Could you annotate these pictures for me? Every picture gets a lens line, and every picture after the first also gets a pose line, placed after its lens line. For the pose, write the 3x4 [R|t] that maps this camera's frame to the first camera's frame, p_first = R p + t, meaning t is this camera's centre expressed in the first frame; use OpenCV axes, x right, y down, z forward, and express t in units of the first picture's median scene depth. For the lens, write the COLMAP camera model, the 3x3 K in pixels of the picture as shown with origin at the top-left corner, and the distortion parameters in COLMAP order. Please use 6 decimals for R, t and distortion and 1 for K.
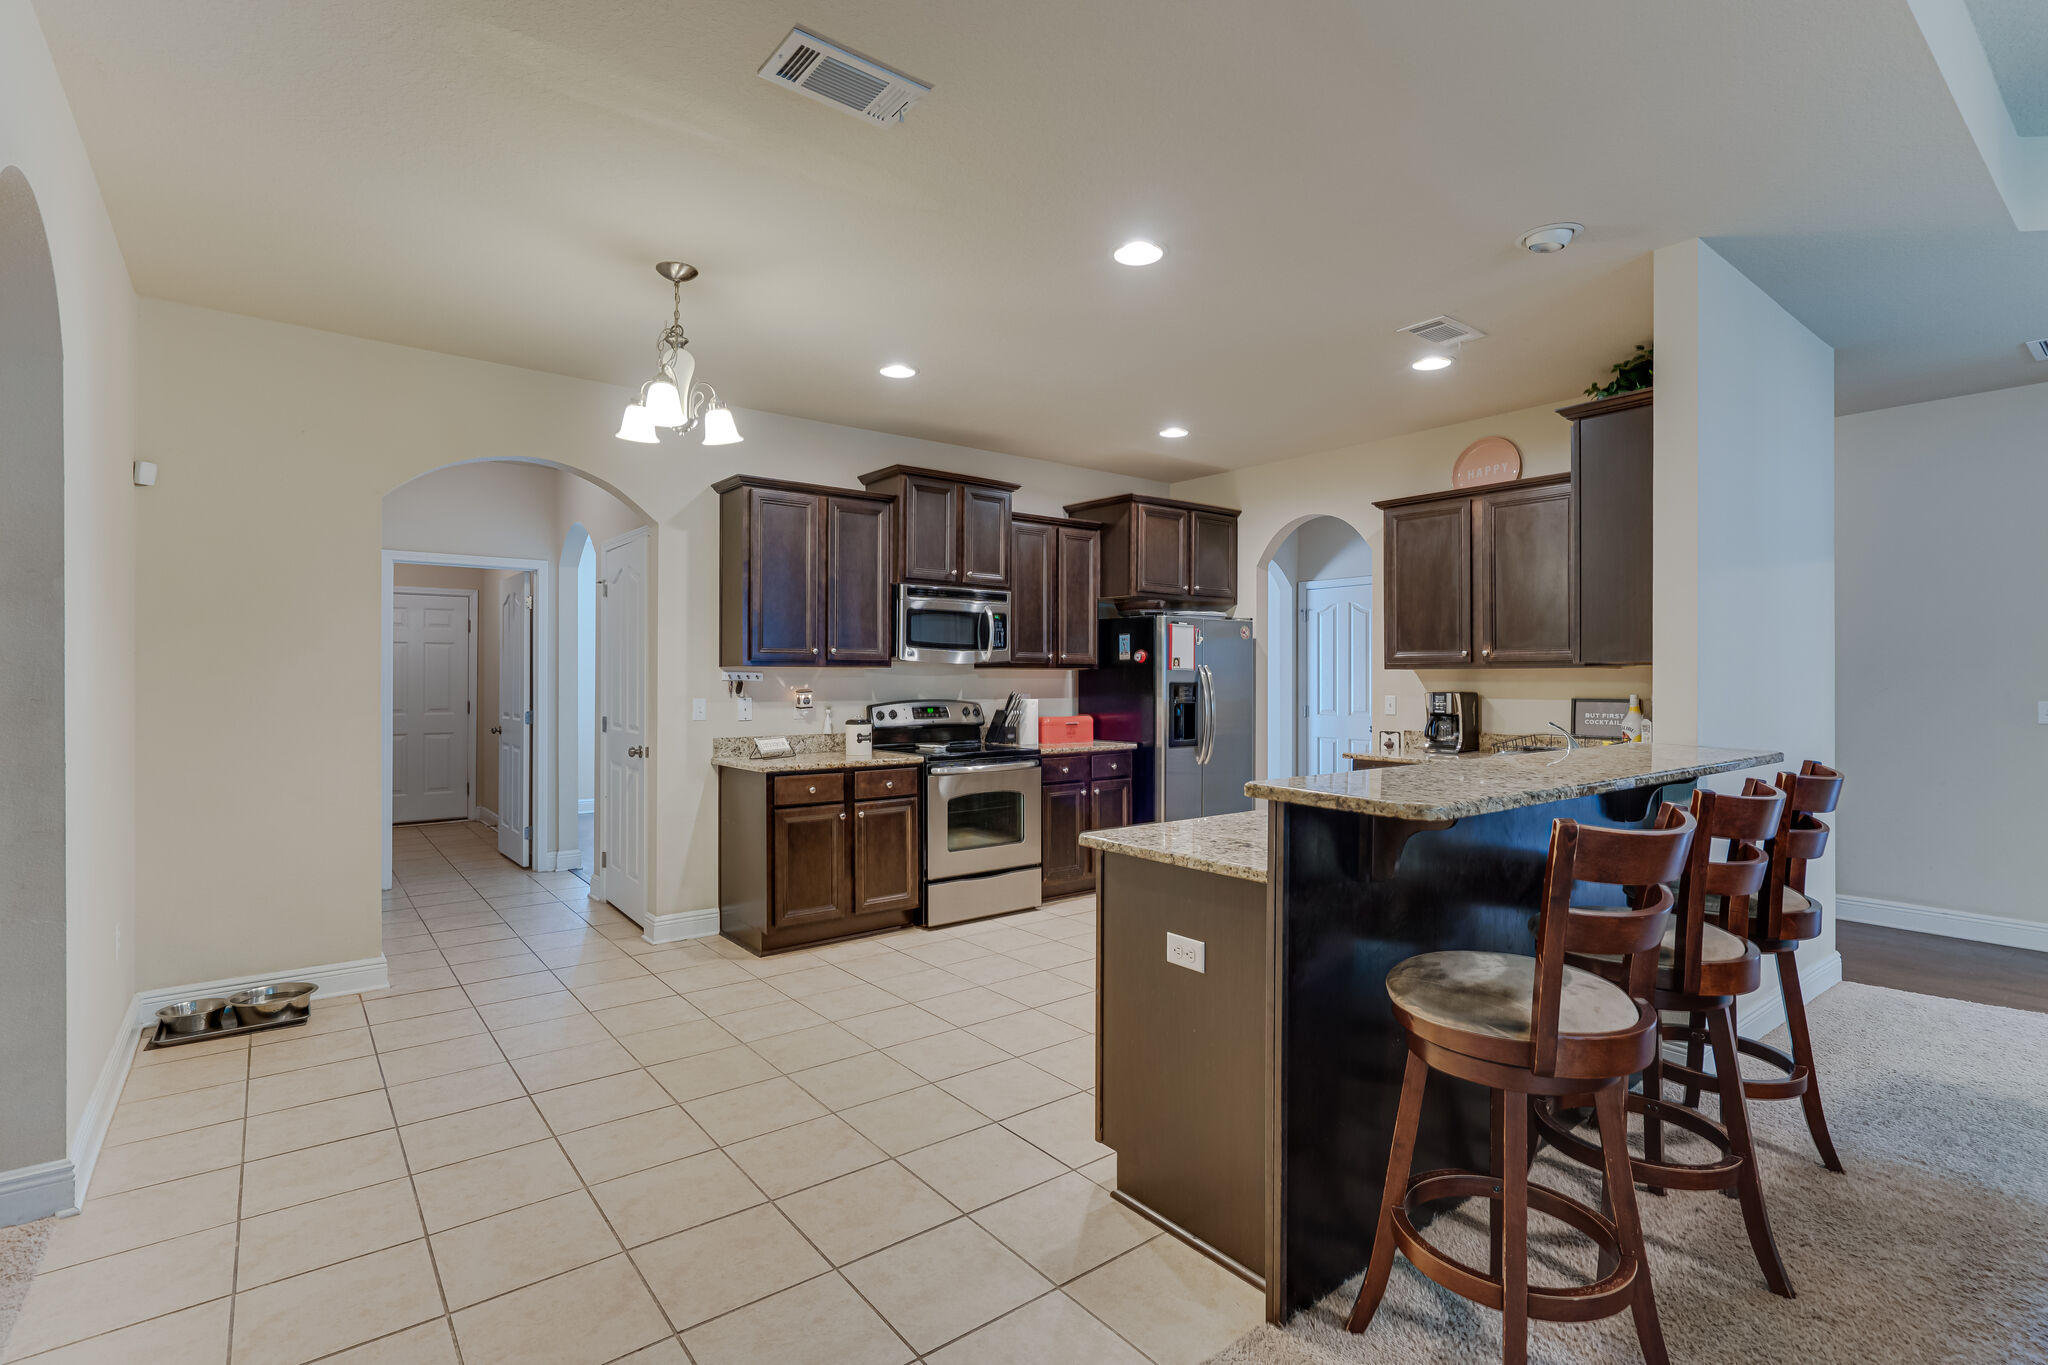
lens RADIAL K [[935.8, 0, 1016.2], [0, 935.8, 676.7], [0, 0, 1]] dist [-0.012149, 0.000015]
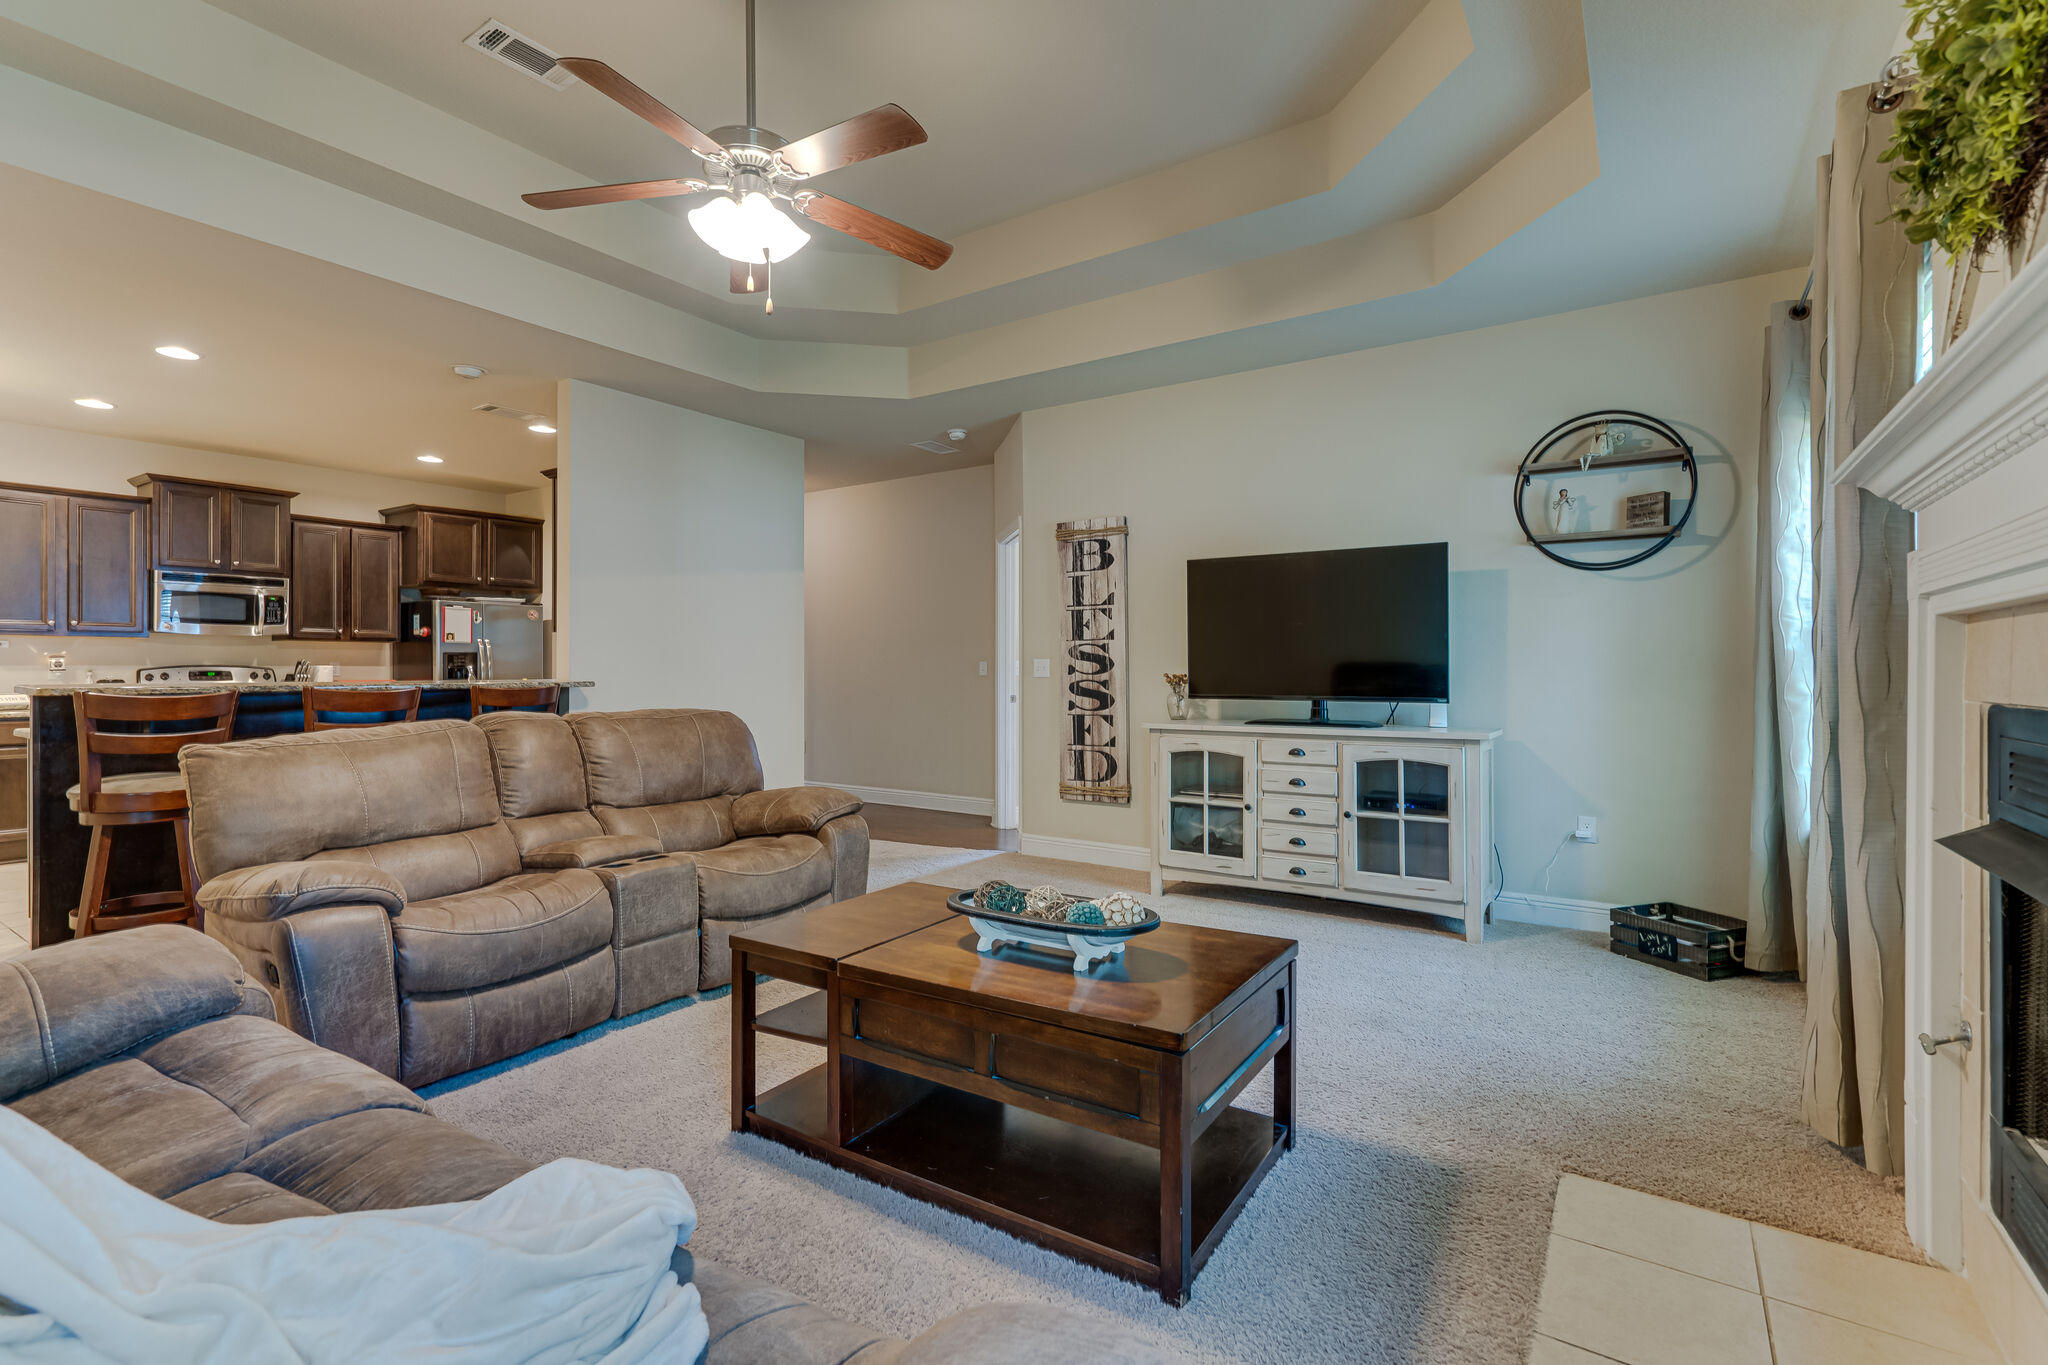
lens RADIAL K [[935.8, 0, 1029.7], [0, 935.8, 669.3], [0, 0, 1]] dist [-0.012149, 0.000015]
pose [[0.950070, -0.002989, 0.312021, 0.540877], [0.002754, 0.999995, 0.001195, 0.031076], [-0.312024, -0.000276, 0.950074, -0.479369]]
